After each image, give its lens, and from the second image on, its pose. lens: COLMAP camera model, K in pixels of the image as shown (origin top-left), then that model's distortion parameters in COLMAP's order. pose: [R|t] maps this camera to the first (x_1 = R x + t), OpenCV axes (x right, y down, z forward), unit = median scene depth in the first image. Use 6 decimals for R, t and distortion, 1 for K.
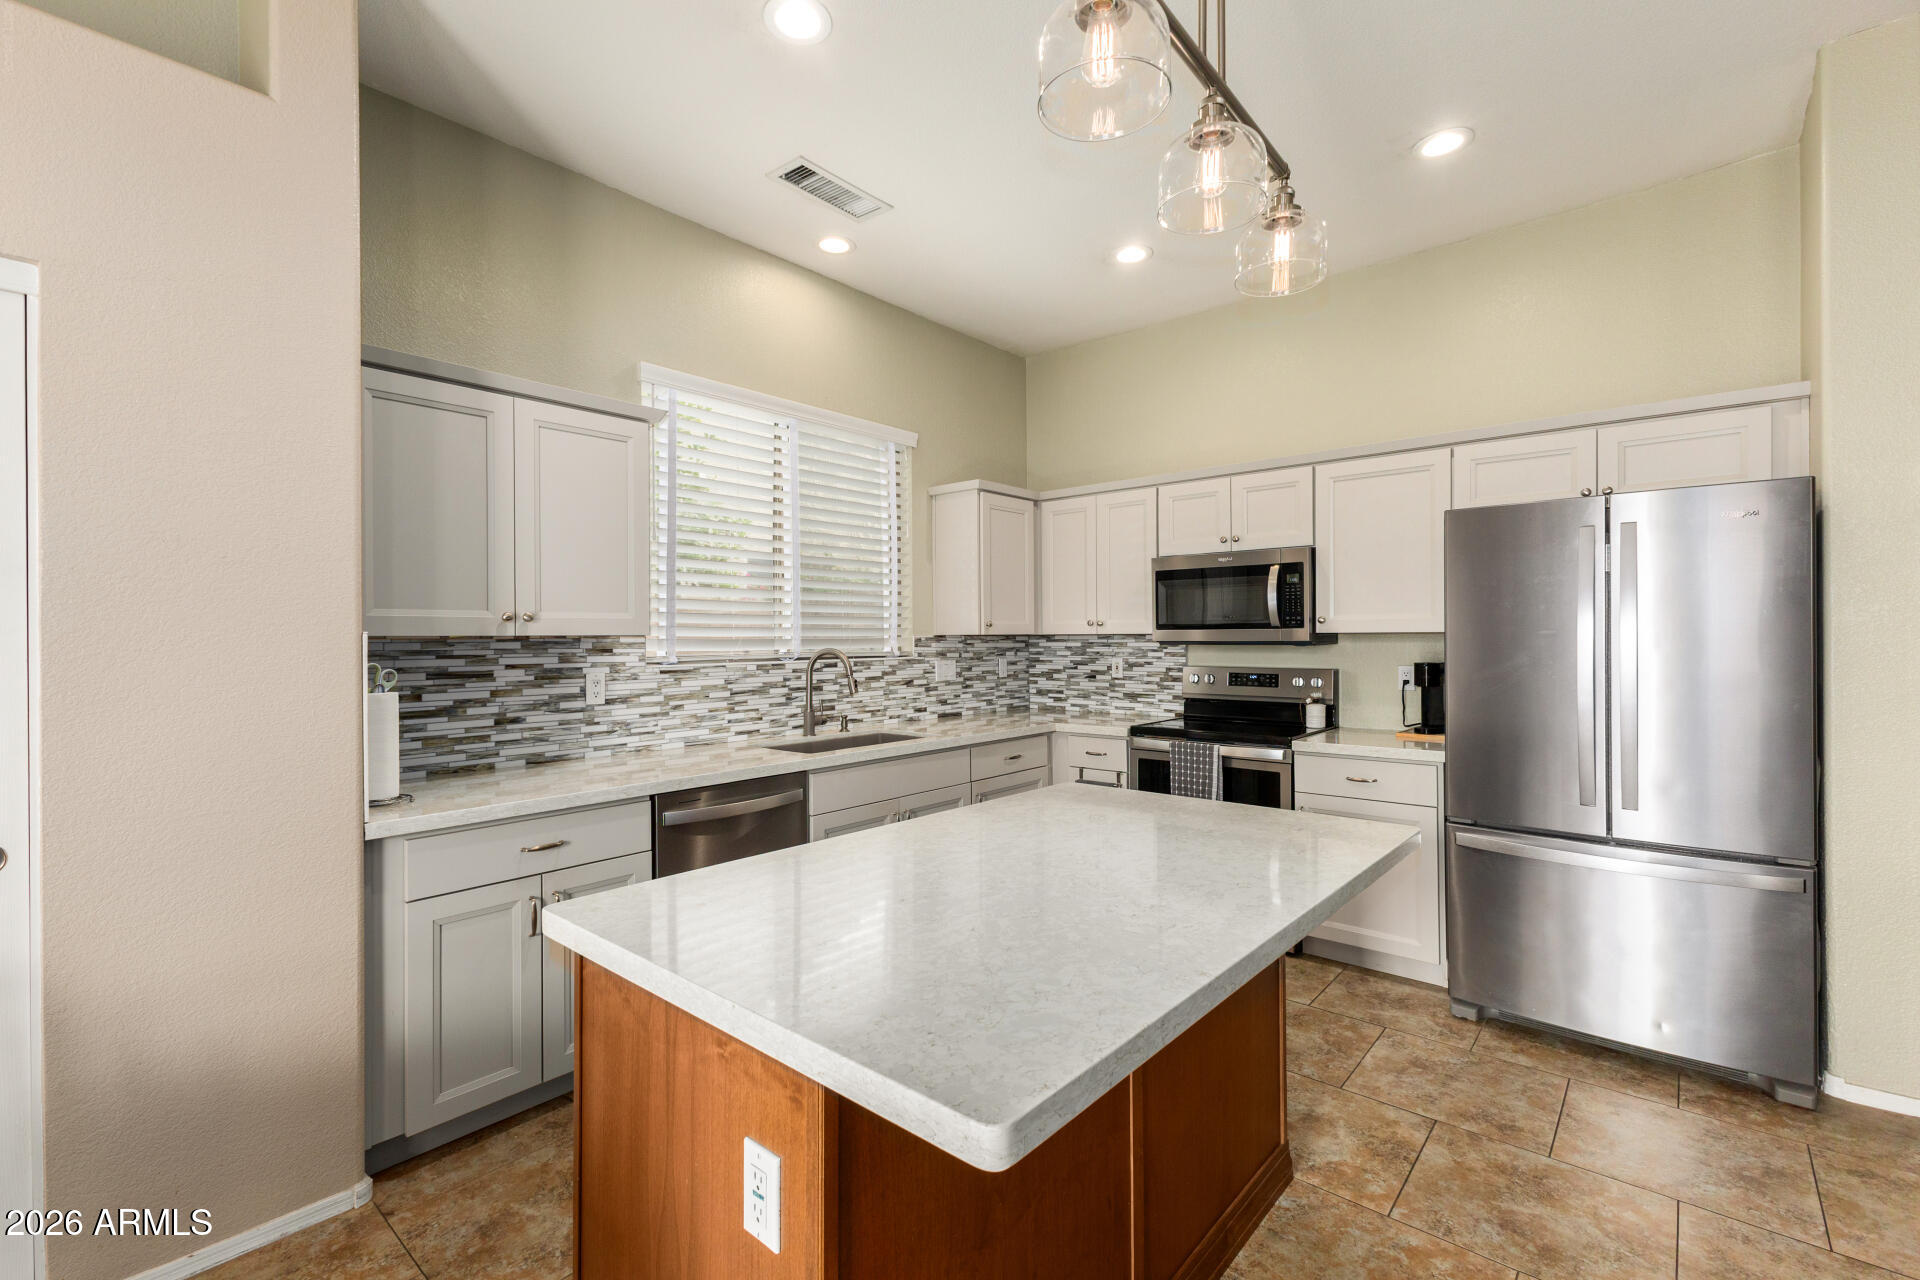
lens RADIAL K [[839.6, 0, 962.3], [0, 839.6, 635.9], [0, 0, 1]] dist [-0.000453, -0.000293]
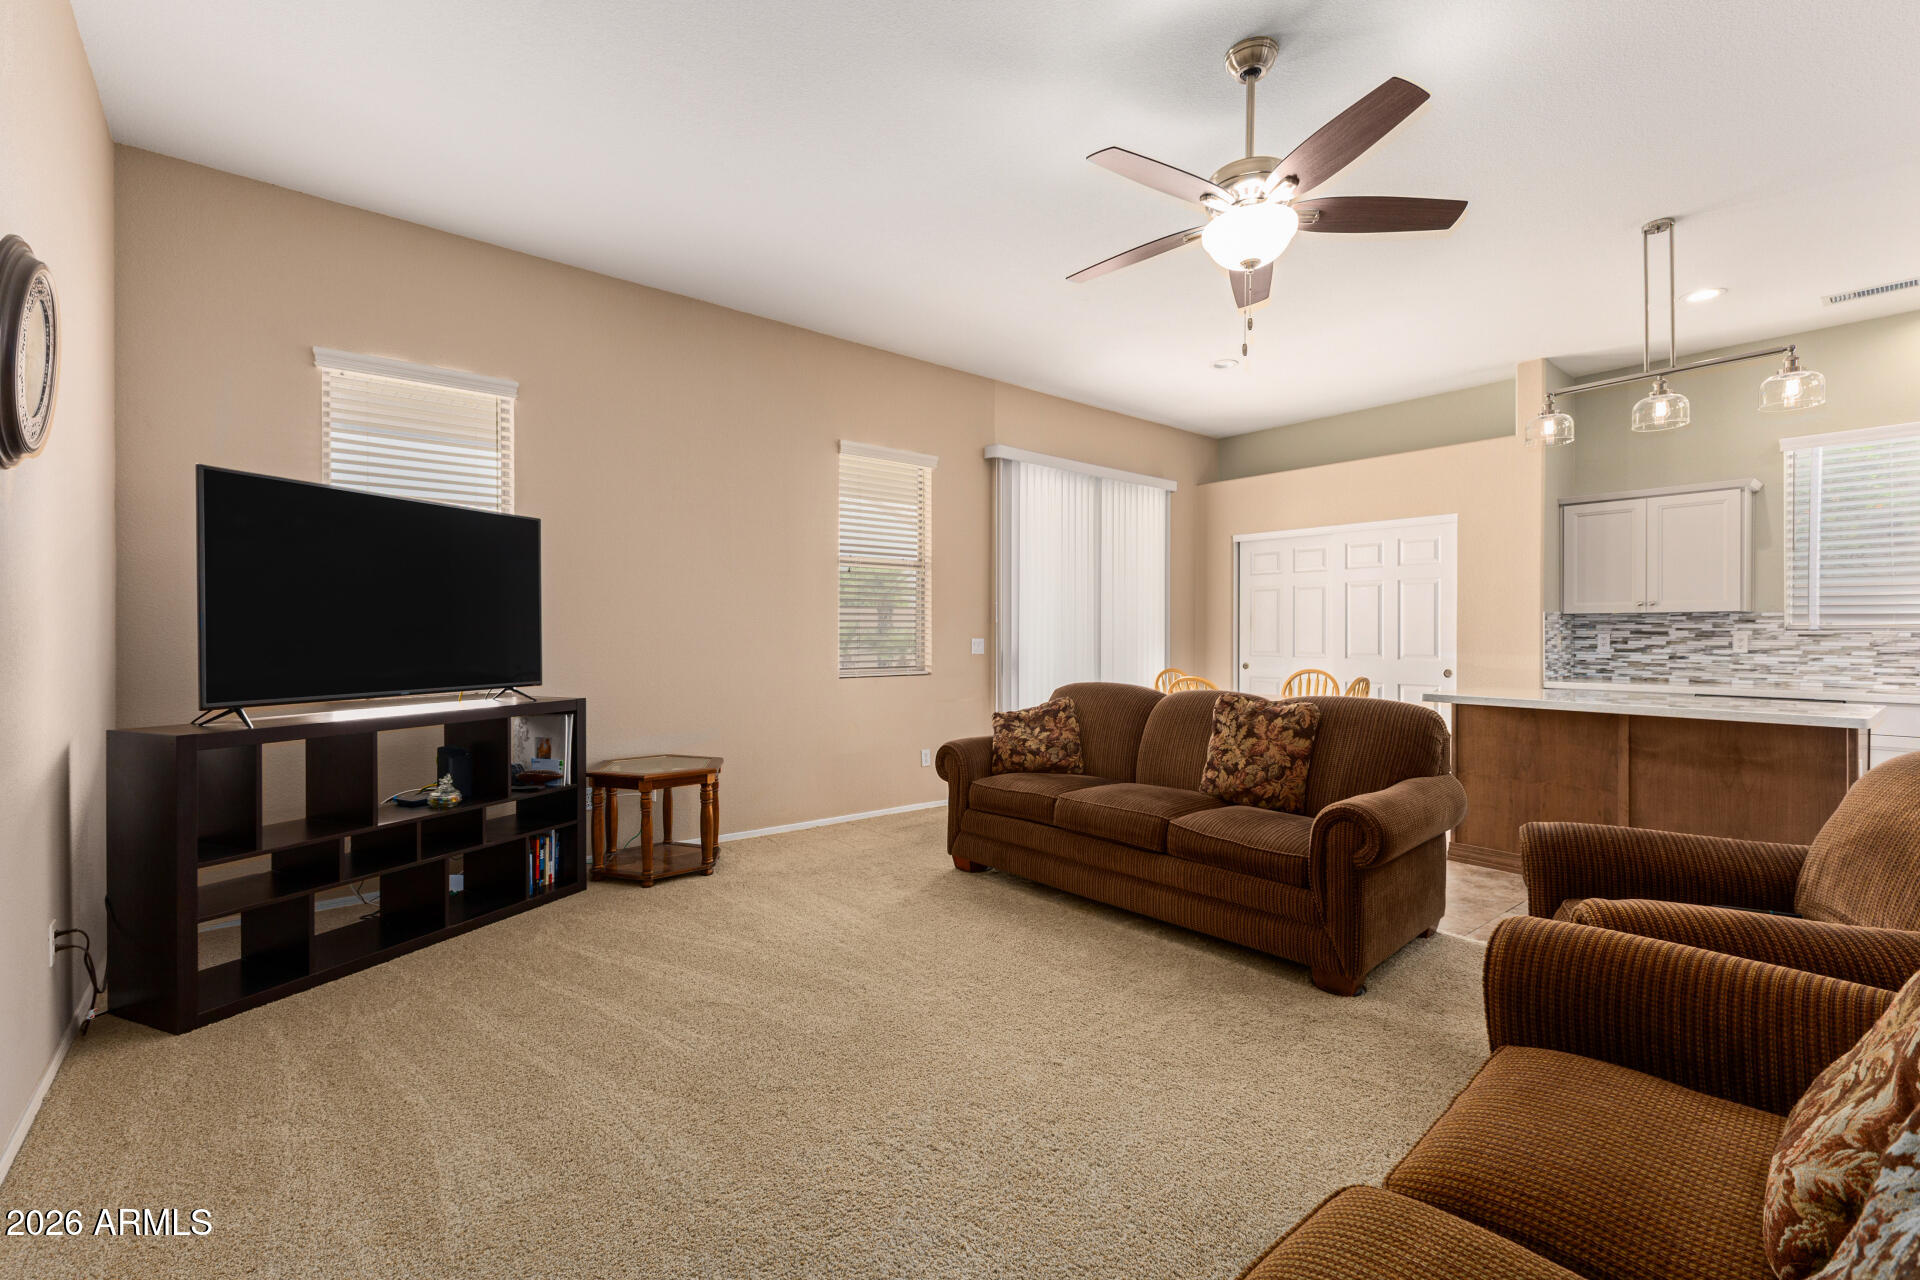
lens RADIAL K [[839.6, 0, 961.5], [0, 839.6, 635.3], [0, 0, 1]] dist [-0.000453, -0.000293]
pose [[-0.173992, 0.005601, -0.984731, 1.551297], [-0.002635, 0.999978, 0.006153, 0.041561], [0.984744, 0.003666, -0.173973, -0.259095]]
